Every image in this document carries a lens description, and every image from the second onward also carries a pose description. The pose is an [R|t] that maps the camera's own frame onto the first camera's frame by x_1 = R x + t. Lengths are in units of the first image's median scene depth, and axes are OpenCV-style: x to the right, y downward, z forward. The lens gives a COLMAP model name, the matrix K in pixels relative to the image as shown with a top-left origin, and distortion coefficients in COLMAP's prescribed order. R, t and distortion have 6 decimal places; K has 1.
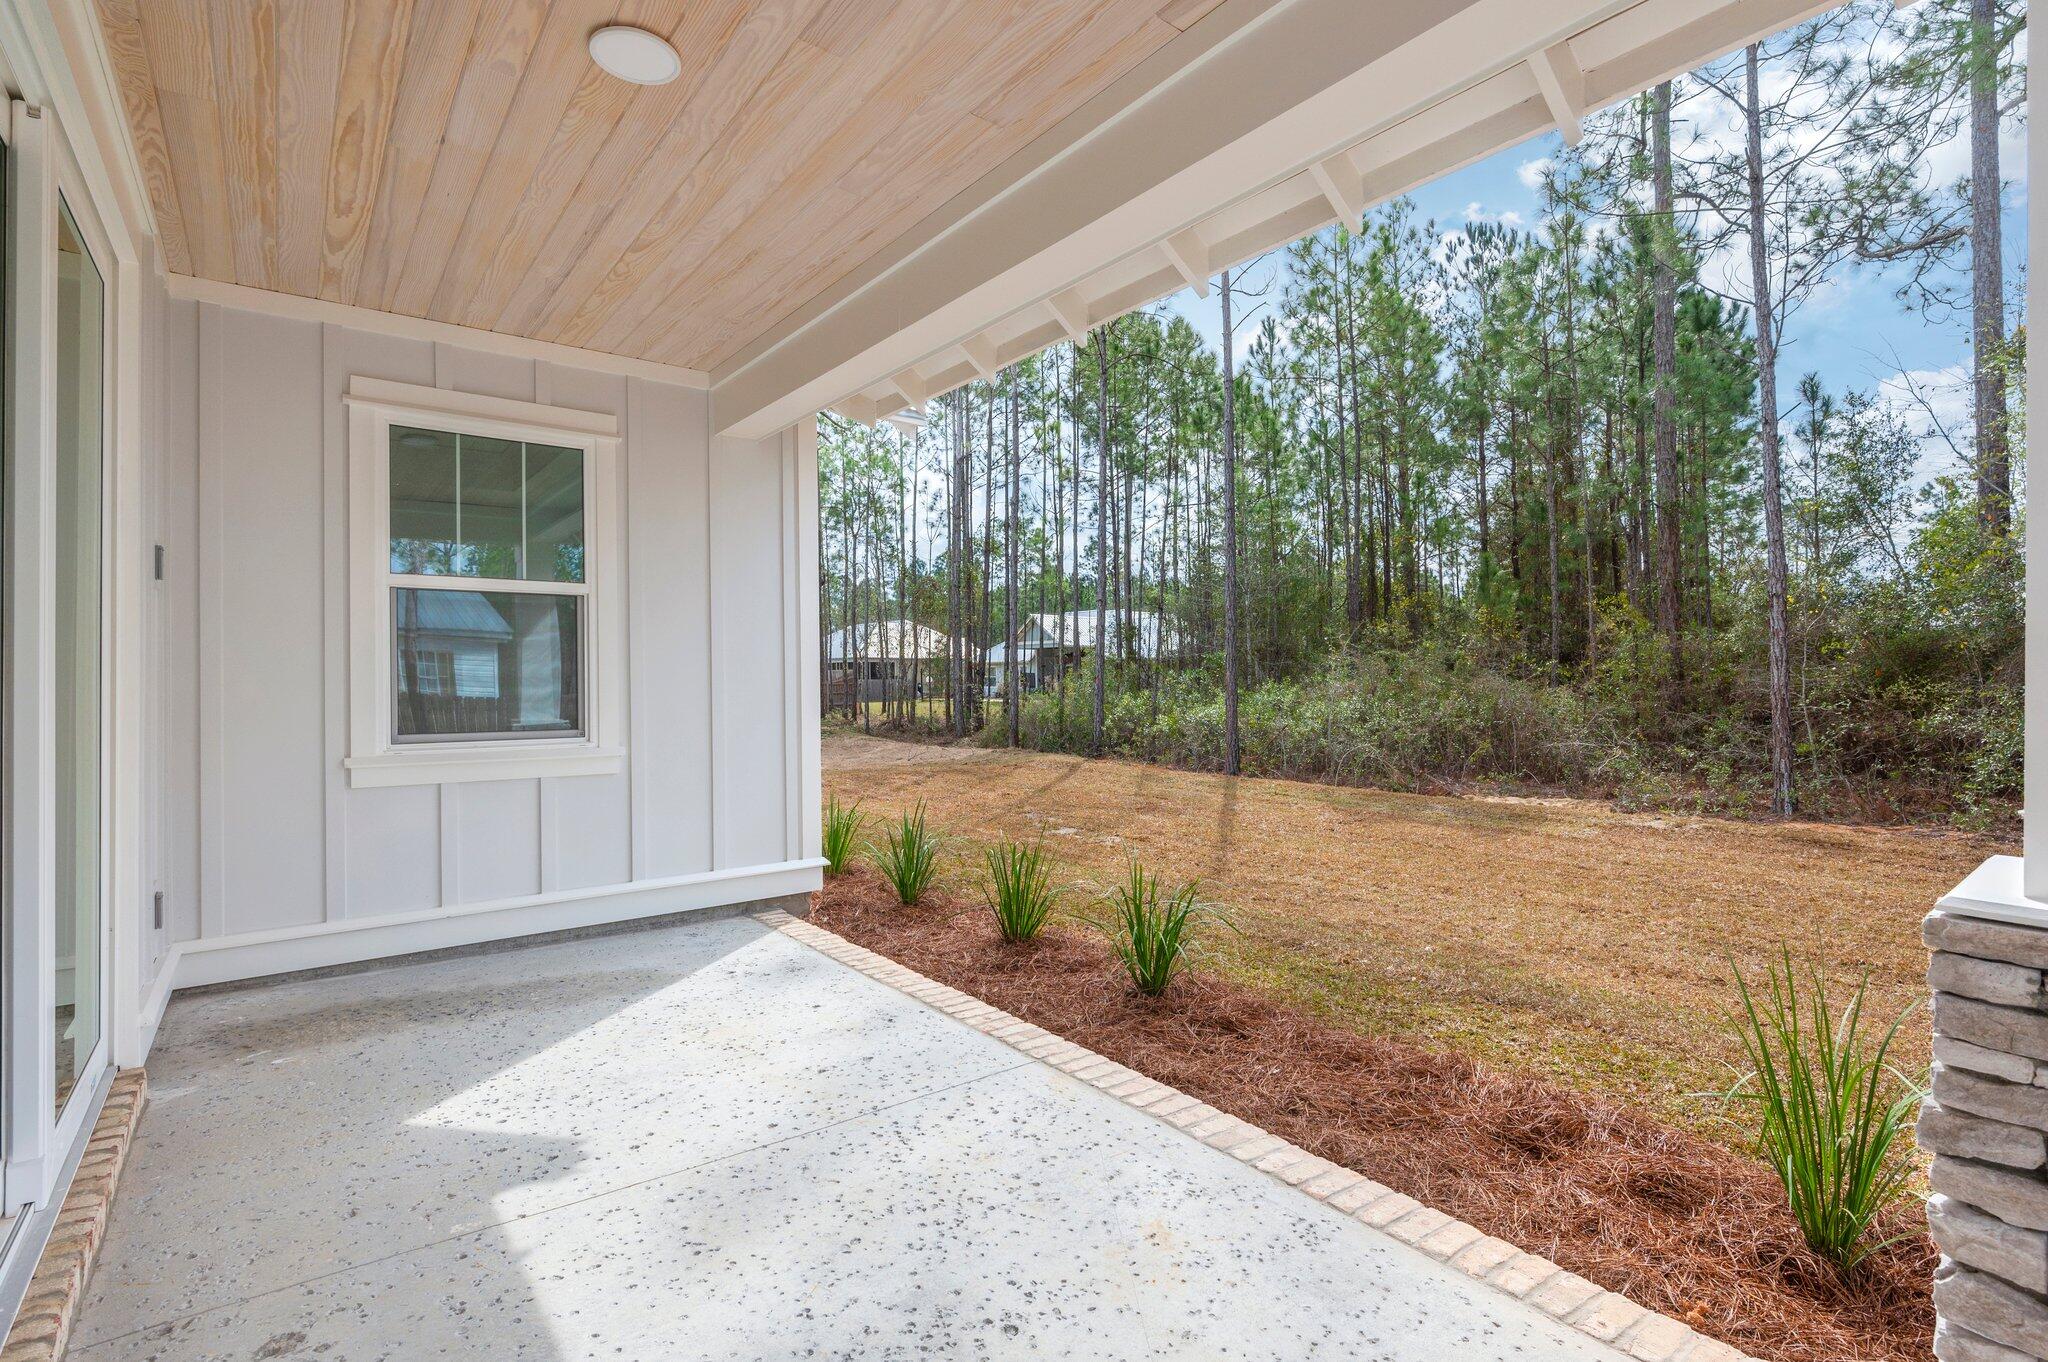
lens RADIAL K [[959.0, 0, 1023.0], [0, 959.0, 680.6], [0, 0, 1]] dist [0.002648, 0.000119]
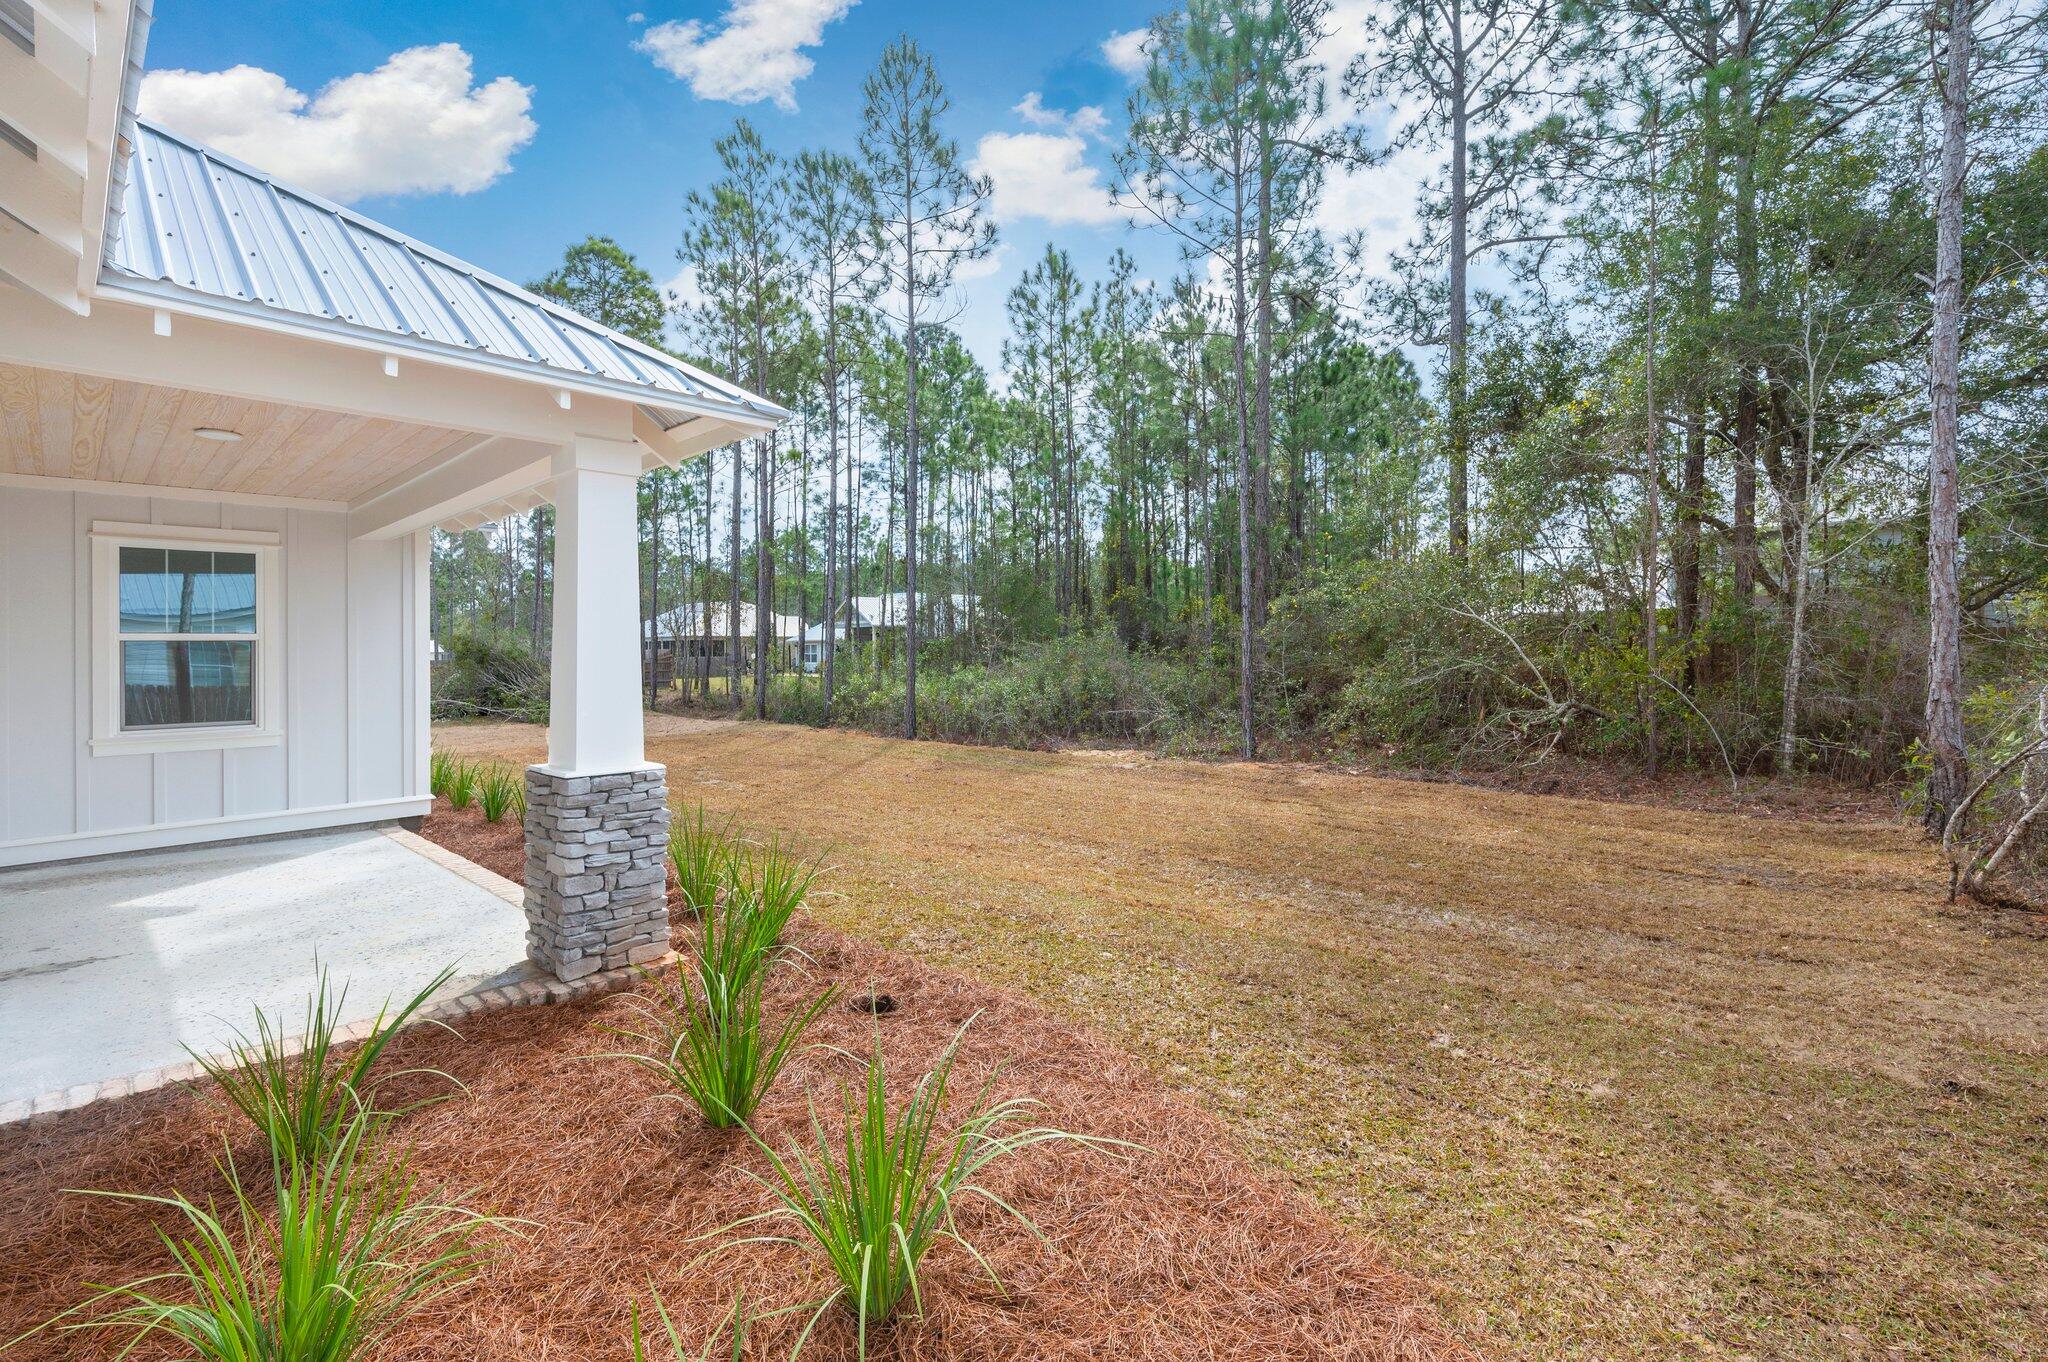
lens RADIAL K [[917.2, 0, 1035.8], [0, 917.2, 645.7], [0, 0, 1]] dist [0.001226, -0.000104]
pose [[0.987878, -0.005805, 0.155124, 0.594013], [0.006743, 0.999962, -0.005519, -0.056116], [-0.155086, 0.006498, 0.987880, -0.740365]]
